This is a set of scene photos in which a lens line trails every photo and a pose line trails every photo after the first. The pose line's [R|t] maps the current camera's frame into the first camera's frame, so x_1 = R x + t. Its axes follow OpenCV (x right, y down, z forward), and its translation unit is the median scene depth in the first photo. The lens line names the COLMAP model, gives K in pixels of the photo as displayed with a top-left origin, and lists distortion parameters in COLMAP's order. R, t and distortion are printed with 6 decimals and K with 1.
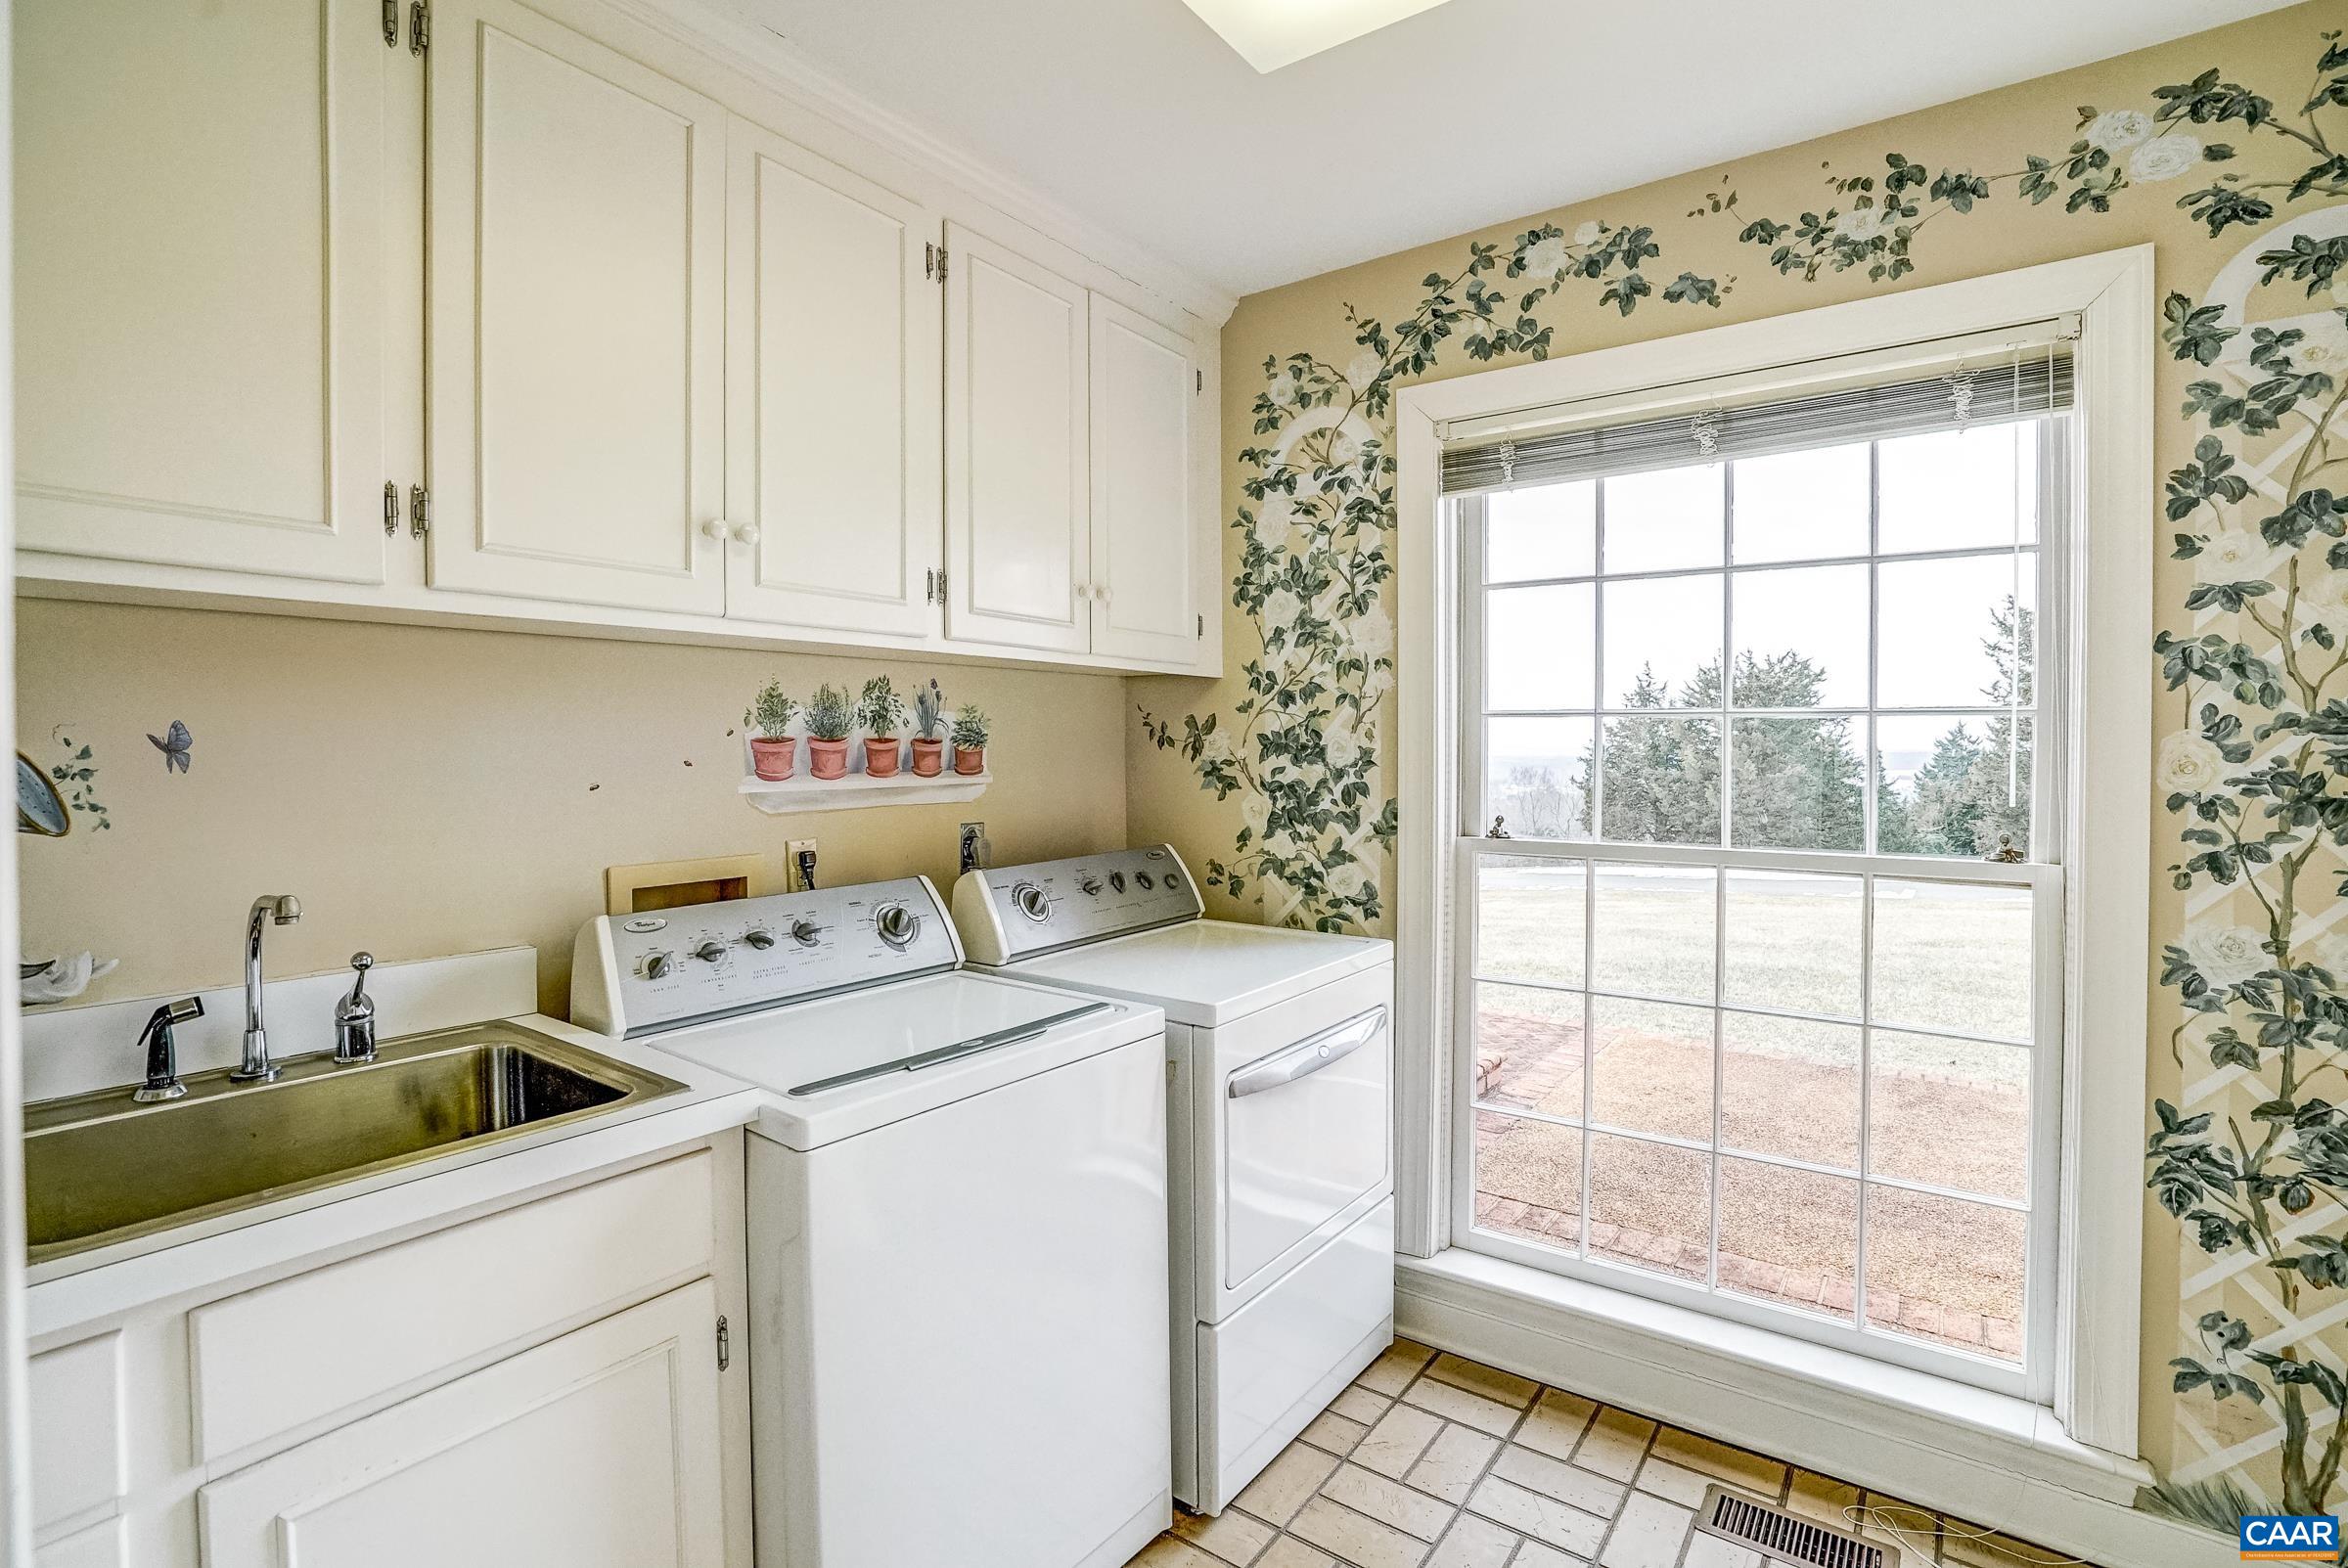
lens RADIAL K [[1134.1, 0, 1156.3], [0, 1134.1, 762.2], [0, 0, 1]] dist [-0.052572, 0.017176]
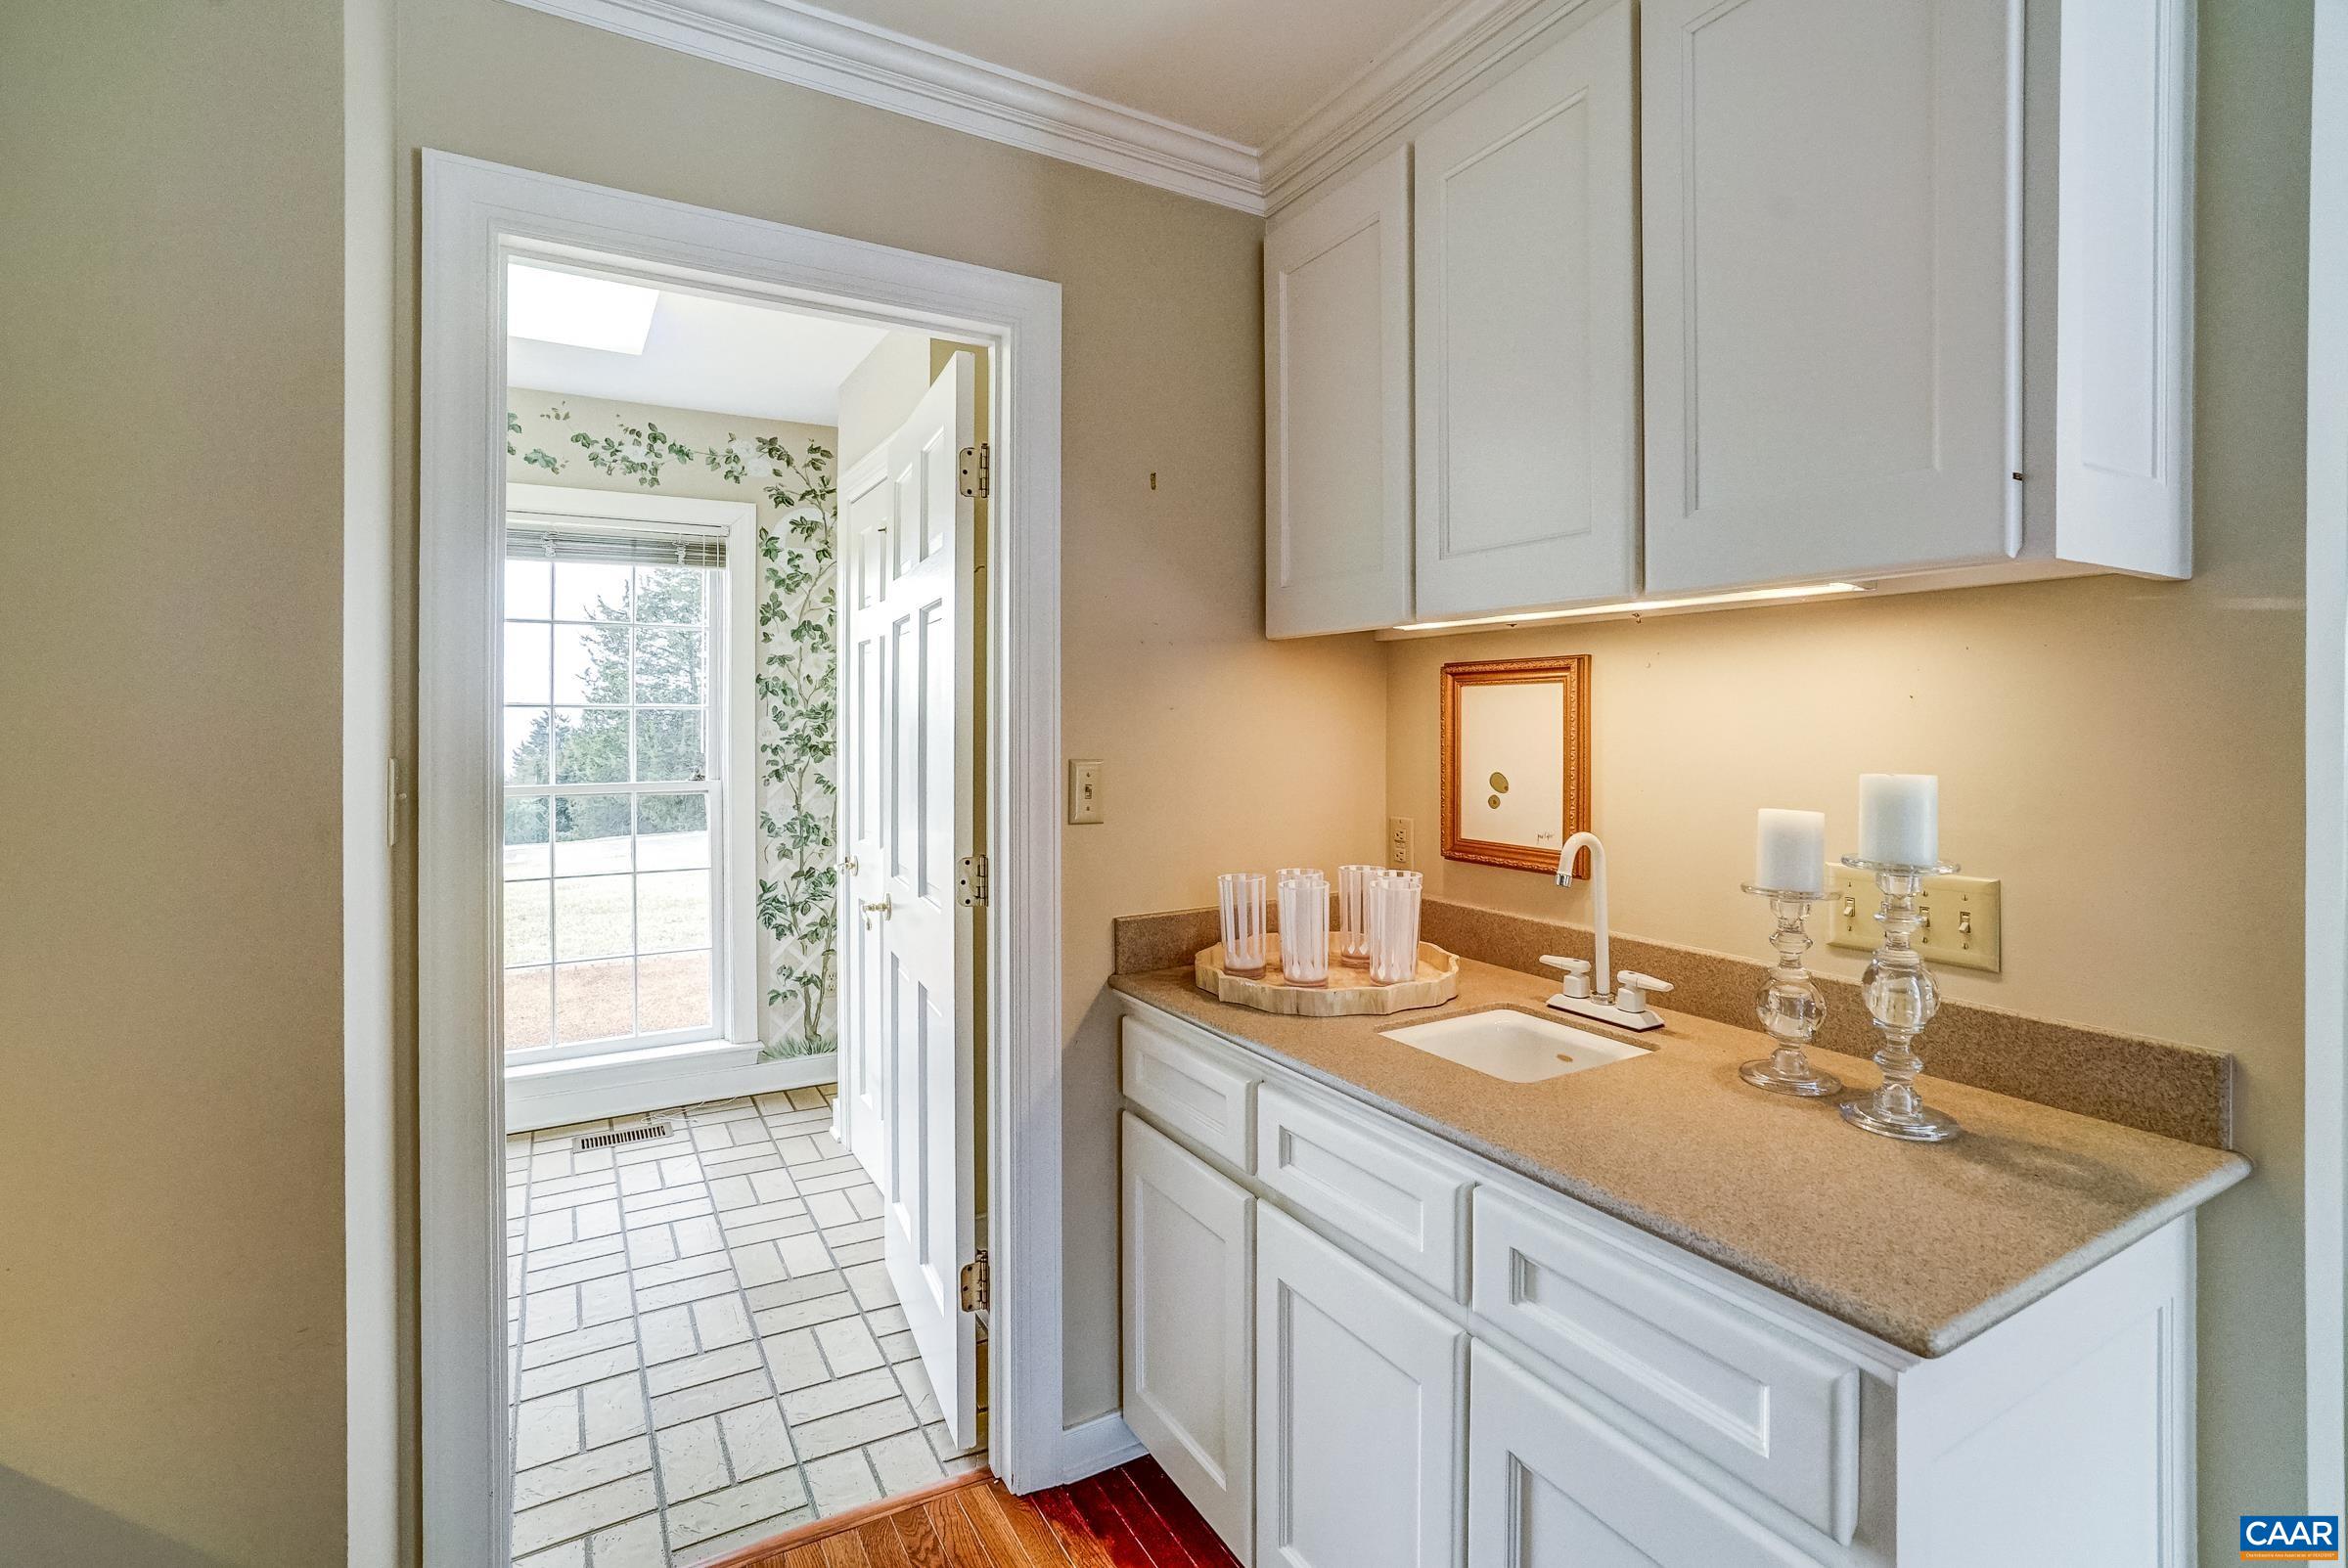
lens RADIAL K [[1134.1, 0, 1123.9], [0, 1134.1, 698.2], [0, 0, 1]] dist [-0.052572, 0.017176]
pose [[0.424351, 0.015792, 0.905360, -0.724089], [0.018808, 0.999478, -0.026249, 0.006329], [-0.905303, 0.028166, 0.423832, -0.558237]]
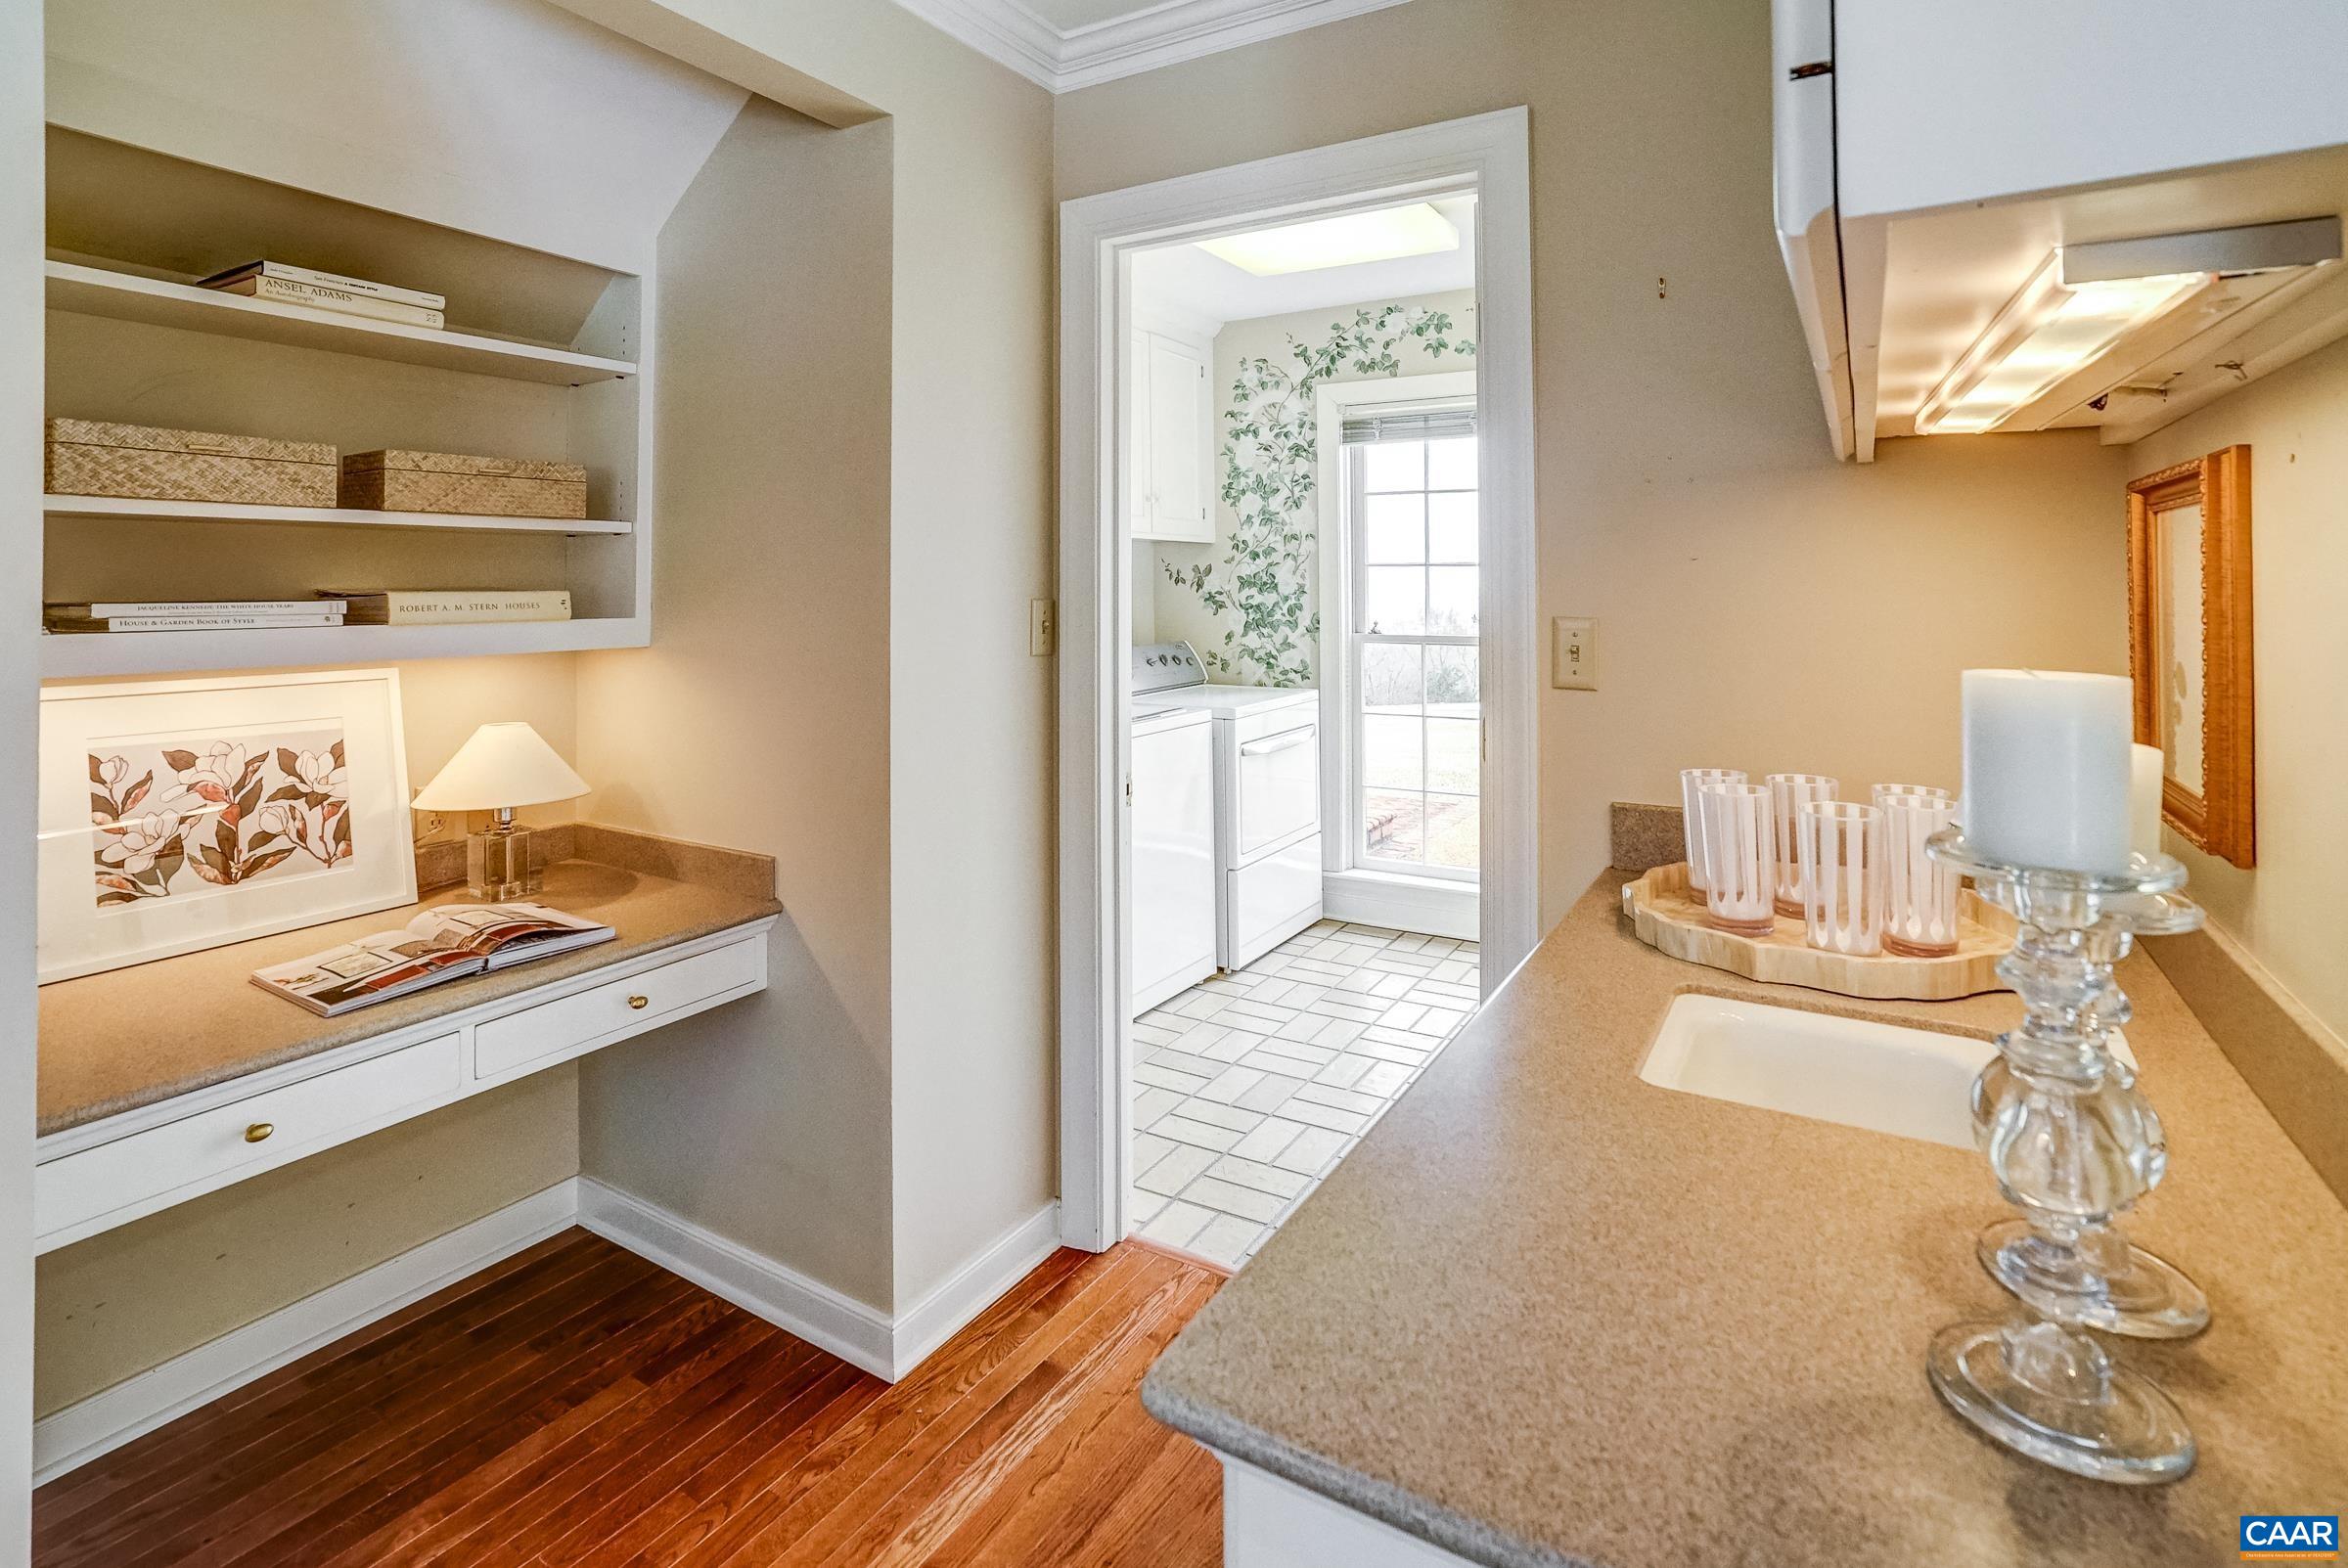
lens RADIAL K [[1134.1, 0, 1101.8], [0, 1134.1, 554.7], [0, 0, 1]] dist [-0.052572, 0.017176]
pose [[0.999313, -0.003087, 0.036922, -0.245495], [0.004630, 0.999117, -0.041762, 0.018450], [-0.036761, 0.041904, 0.998445, -0.972465]]
